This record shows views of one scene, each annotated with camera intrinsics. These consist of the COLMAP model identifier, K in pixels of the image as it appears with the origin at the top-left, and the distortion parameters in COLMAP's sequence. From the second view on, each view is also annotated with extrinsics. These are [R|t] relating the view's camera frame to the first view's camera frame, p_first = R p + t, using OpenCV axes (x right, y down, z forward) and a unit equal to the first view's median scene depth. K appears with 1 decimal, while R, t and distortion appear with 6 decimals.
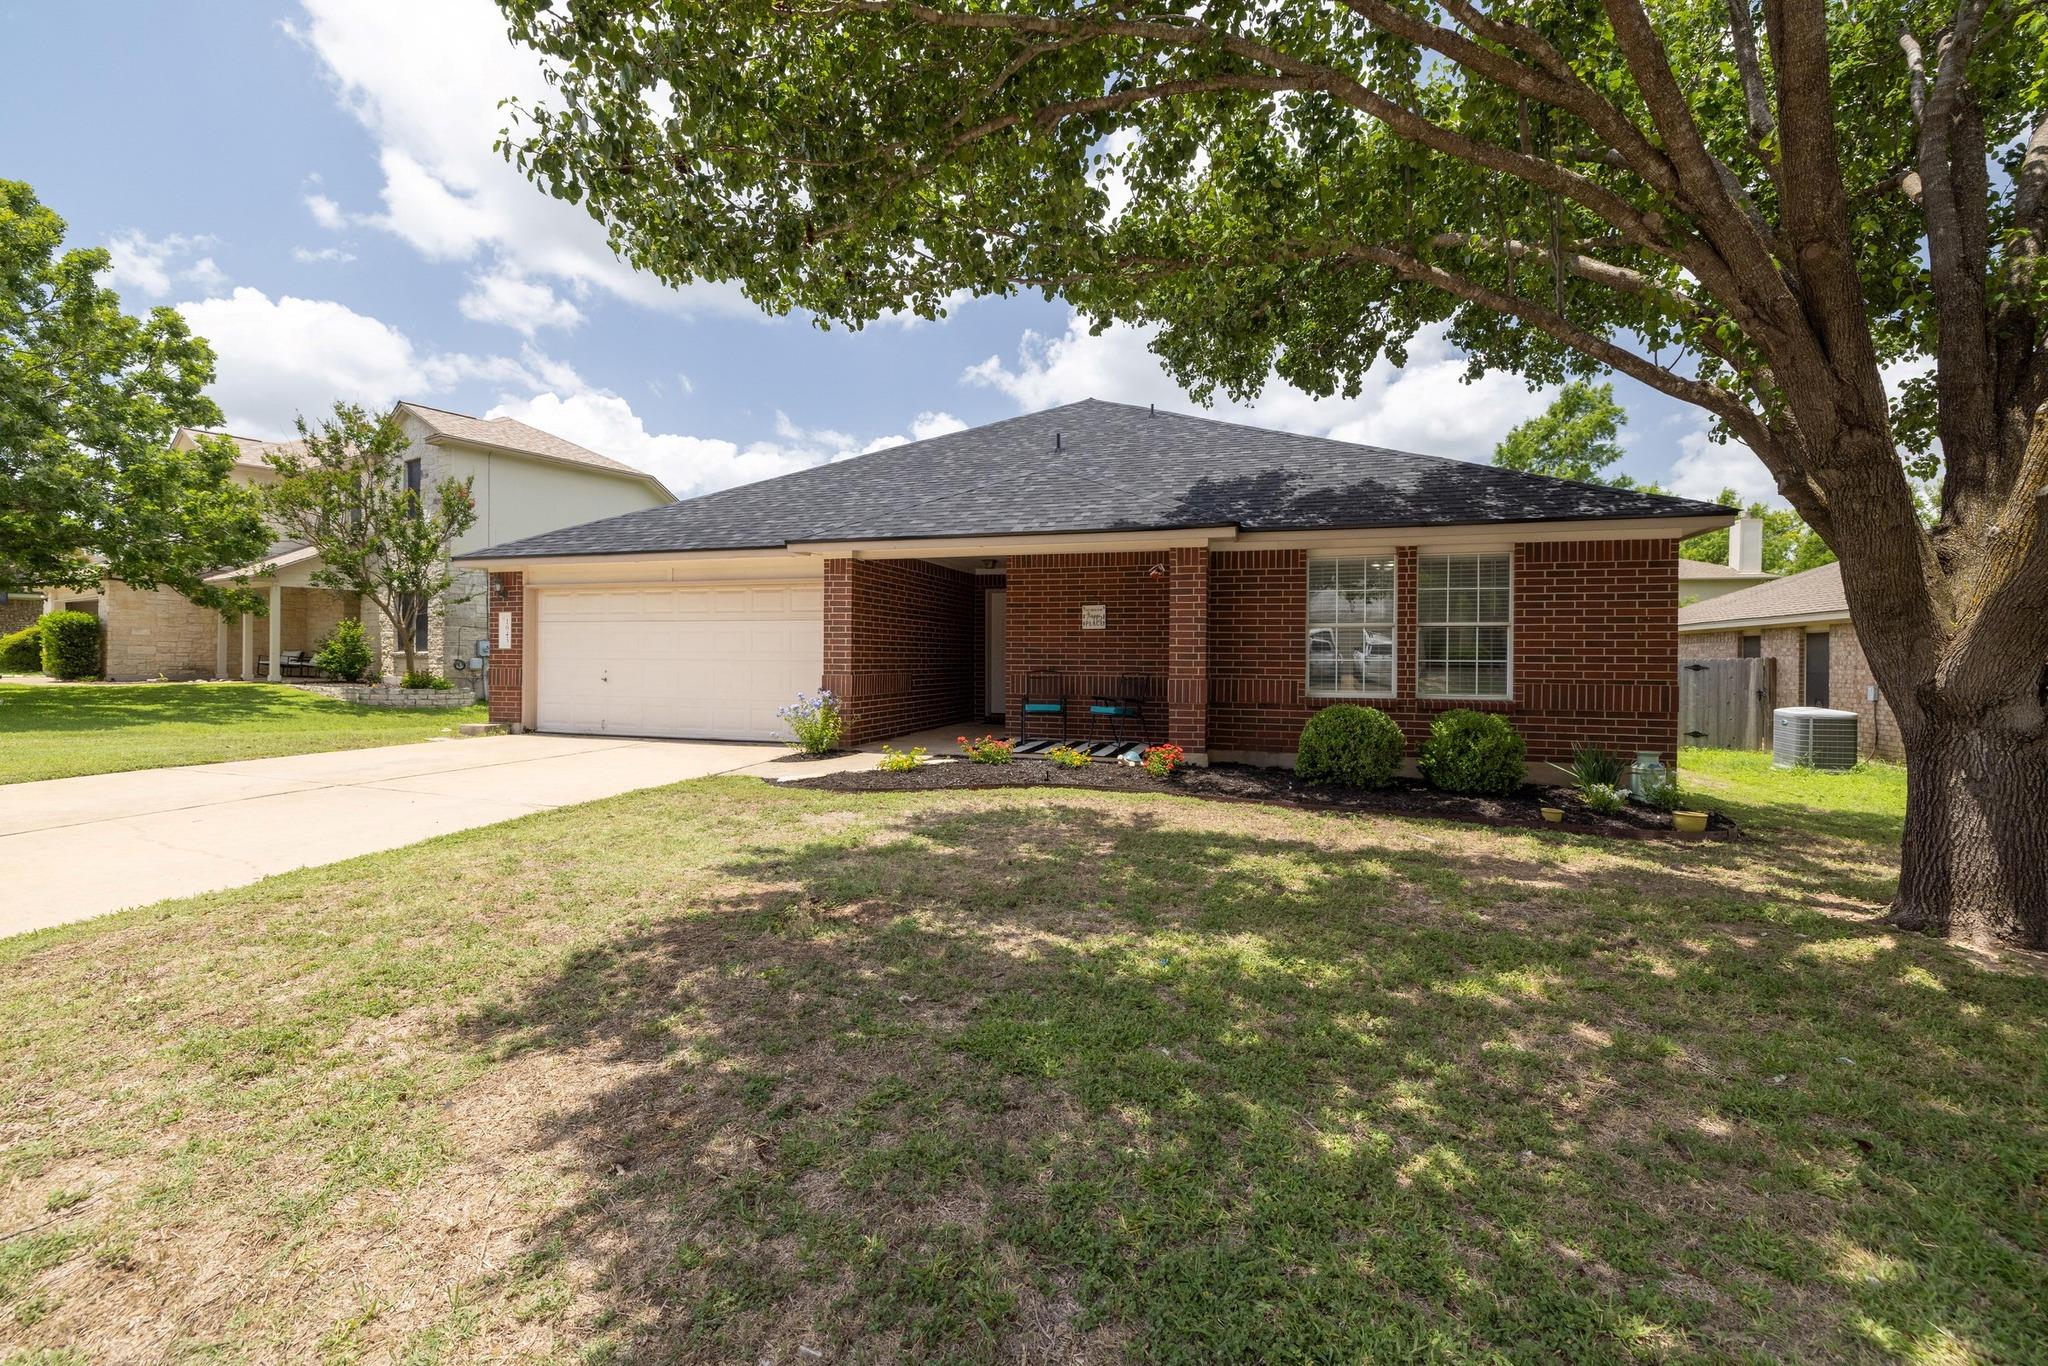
lens RADIAL K [[857.5, 0, 1022.4], [0, 857.5, 671.0], [0, 0, 1]] dist [-0.001045, -0.000683]
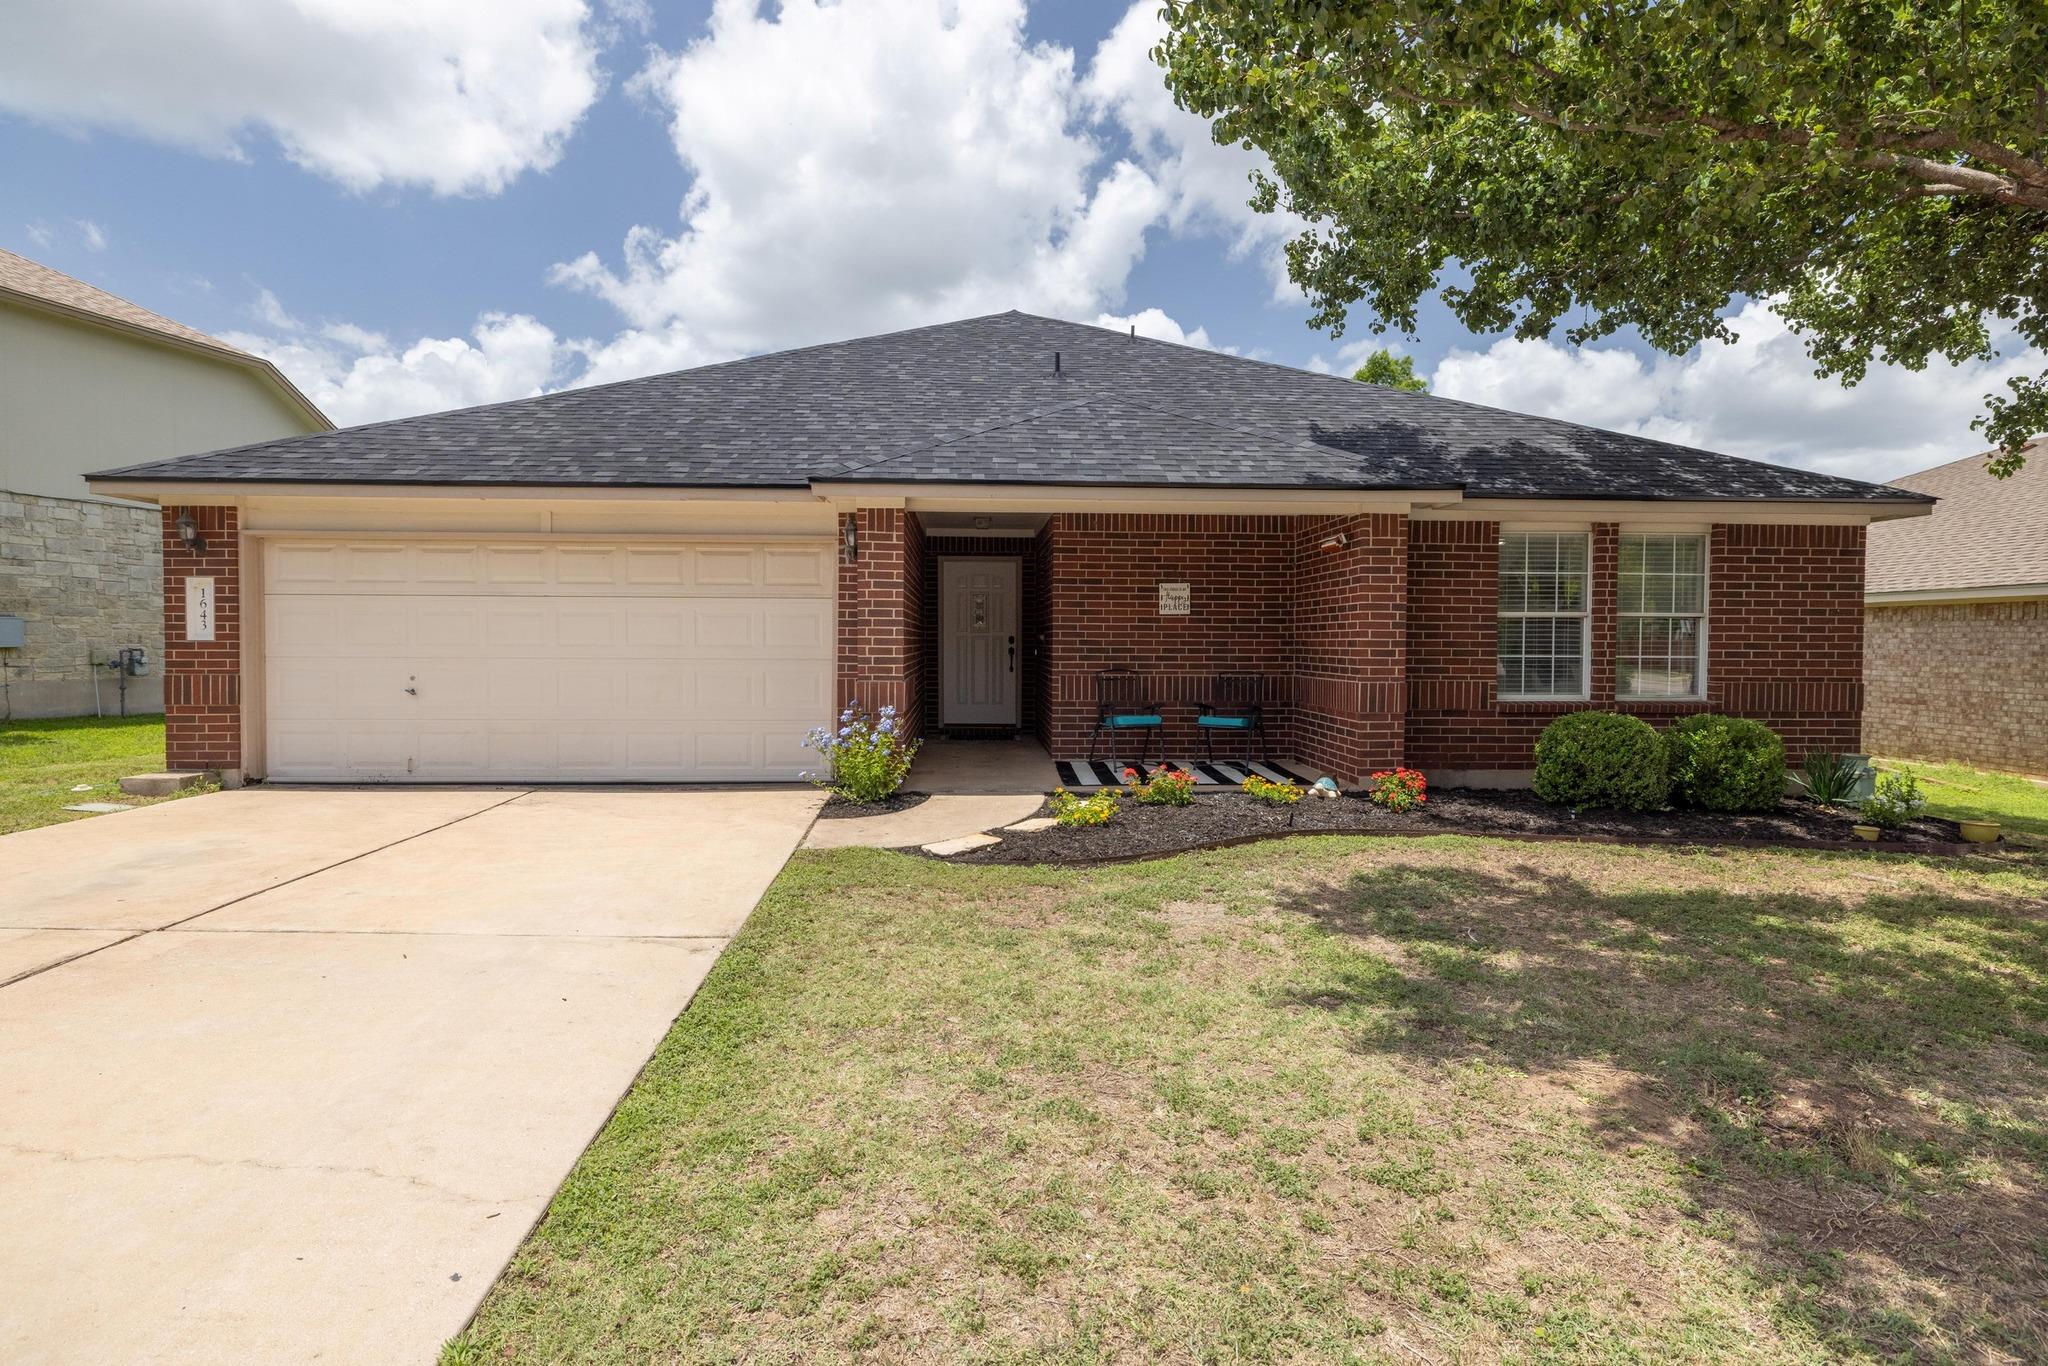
lens RADIAL K [[1017.0, 0, 1022.3], [0, 1017.0, 683.0], [0, 0, 1]] dist [0.002407, 0.000151]
pose [[0.940027, -0.015918, 0.340729, -0.432283], [0.006479, 0.999564, 0.028822, -0.018438], [-0.341039, -0.024886, 0.939720, 0.234549]]
